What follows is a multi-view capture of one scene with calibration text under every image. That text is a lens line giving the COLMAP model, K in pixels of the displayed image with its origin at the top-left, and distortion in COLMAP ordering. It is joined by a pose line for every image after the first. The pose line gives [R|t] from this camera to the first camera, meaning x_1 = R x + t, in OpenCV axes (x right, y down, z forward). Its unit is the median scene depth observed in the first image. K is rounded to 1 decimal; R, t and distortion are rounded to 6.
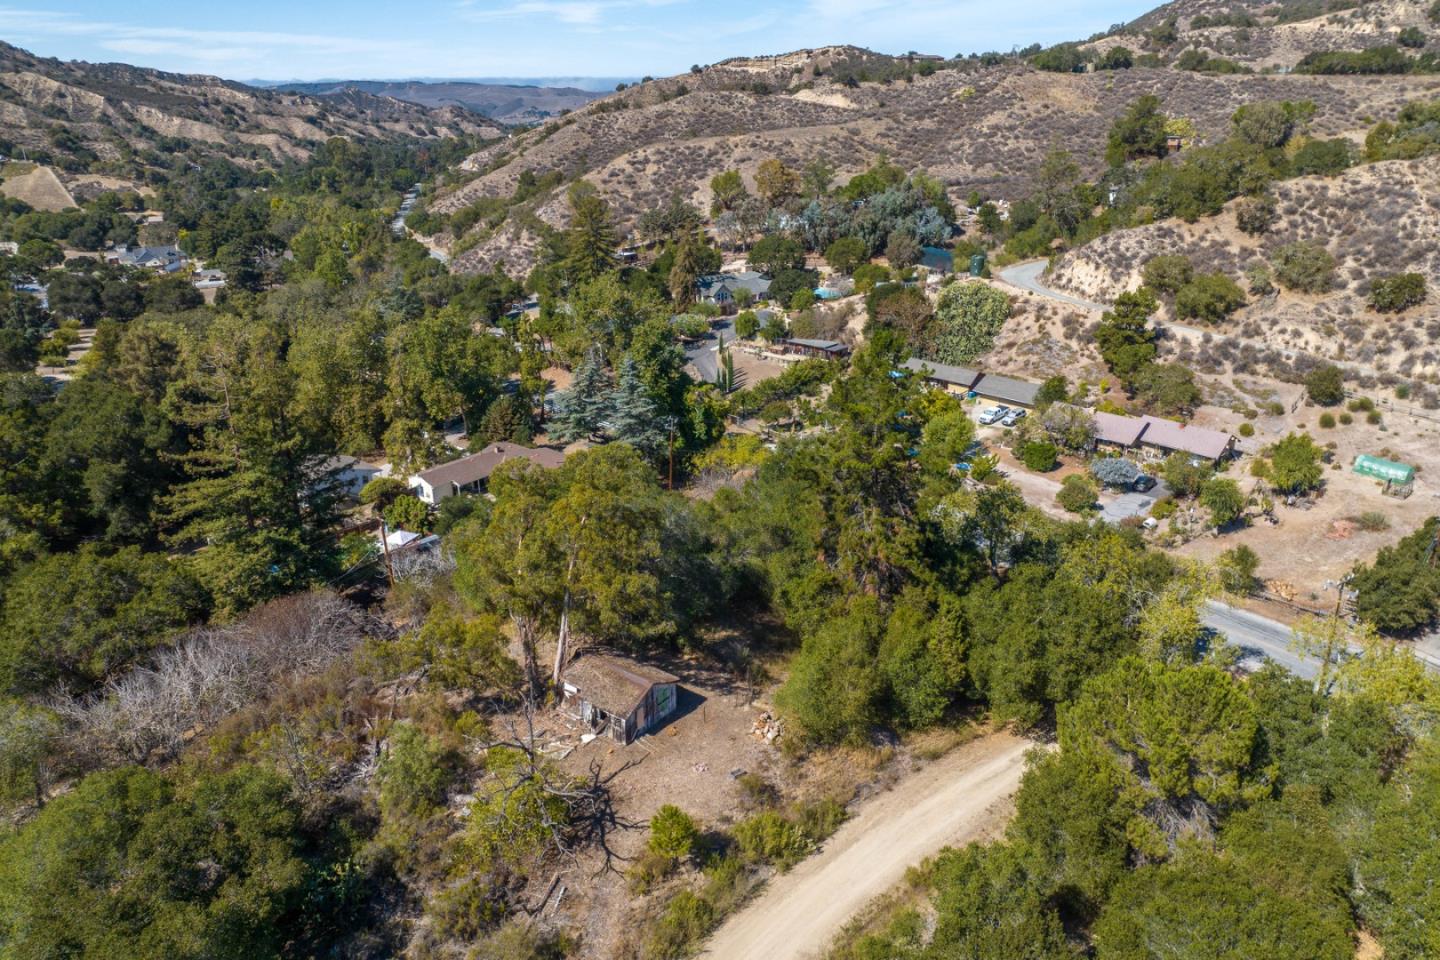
lens RADIAL K [[1009.9, 0, 718.0], [0, 1009.9, 440.7], [0, 0, 1]] dist [-0.059786, 0.036124]
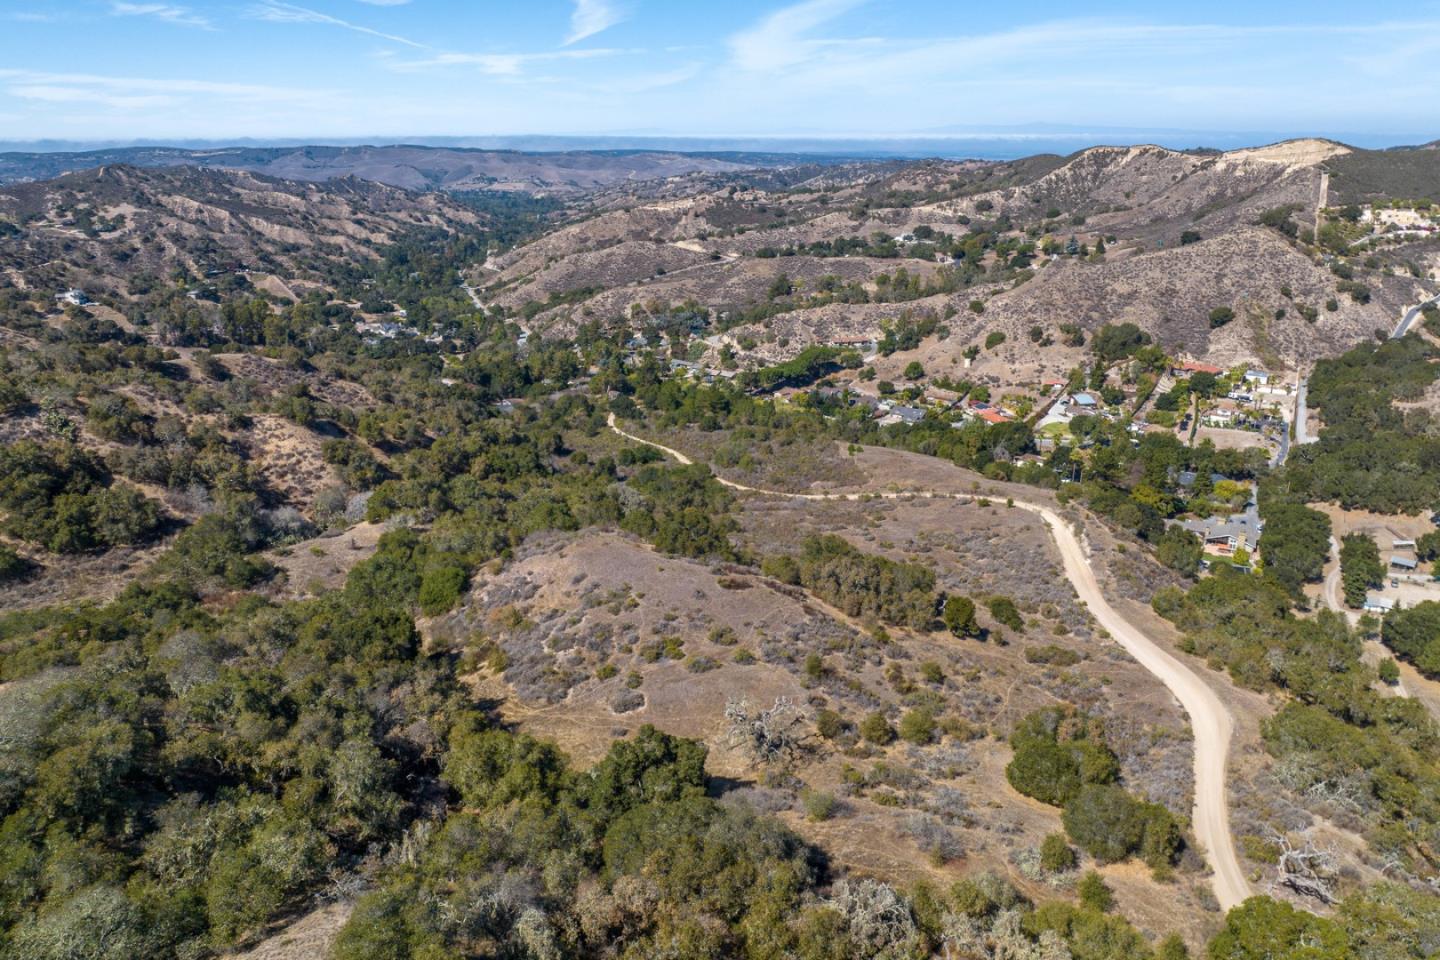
lens RADIAL K [[1008.1, 0, 716.1], [0, 1008.1, 421.5], [0, 0, 1]] dist [-0.036809, -0.005999]
pose [[0.998034, -0.011872, 0.061533, 0.020236], [0.015700, 0.997946, -0.062102, 0.094990], [-0.060670, 0.062946, 0.996171, -0.687095]]
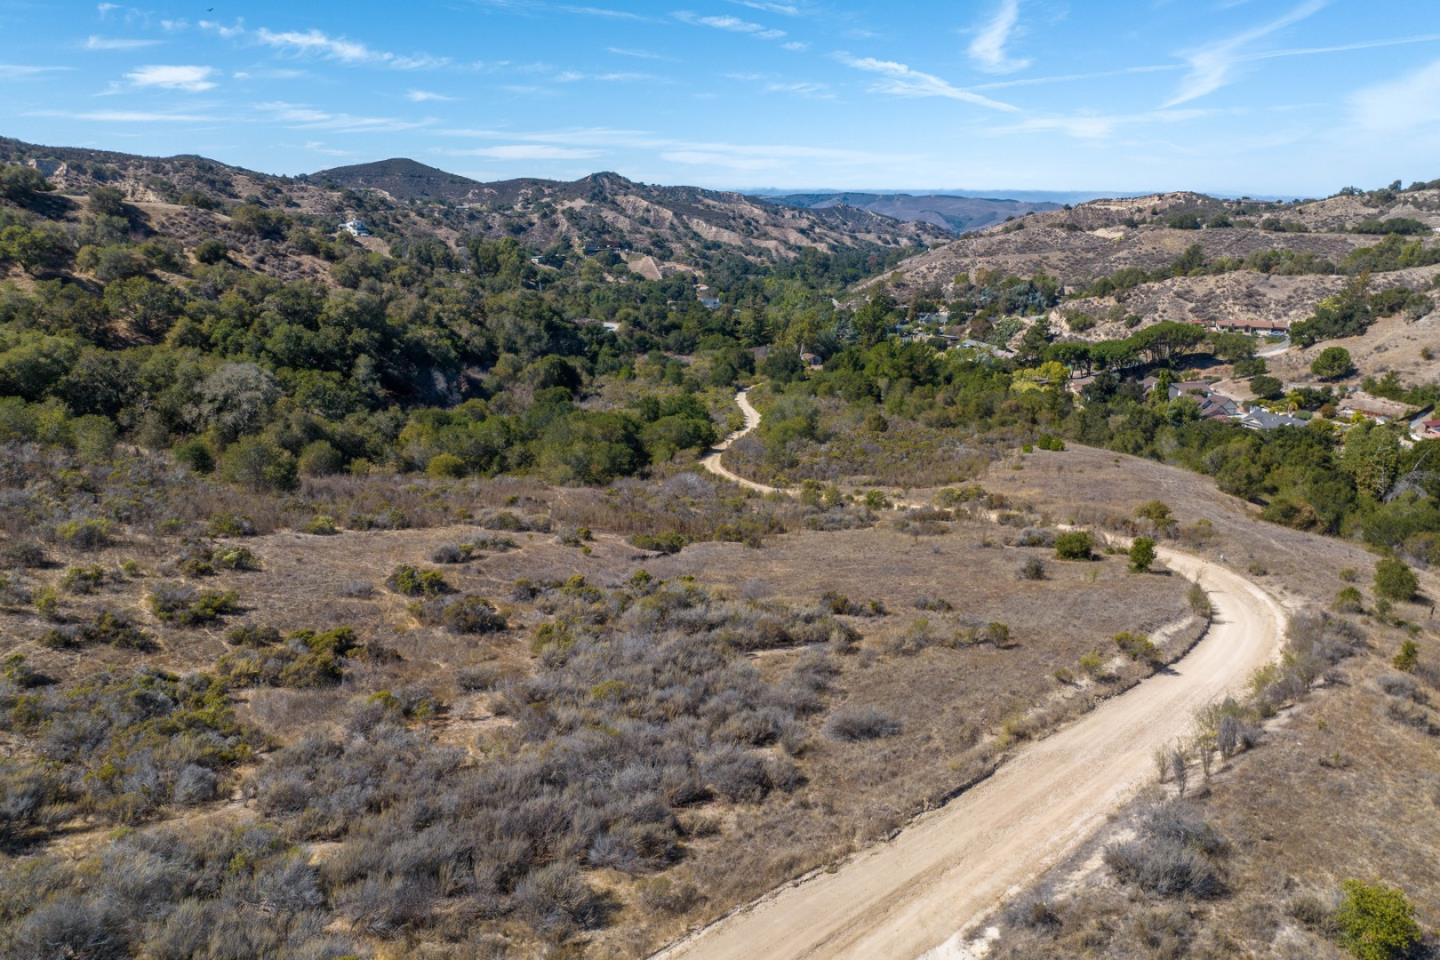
lens RADIAL K [[1008.1, 0, 716.1], [0, 1008.1, 421.5], [0, 0, 1]] dist [-0.036809, -0.005999]
pose [[0.894112, 0.105897, -0.435143, 0.177455], [-0.157121, 0.984054, -0.083365, 0.107259], [0.419377, 0.142908, 0.896494, -0.387589]]
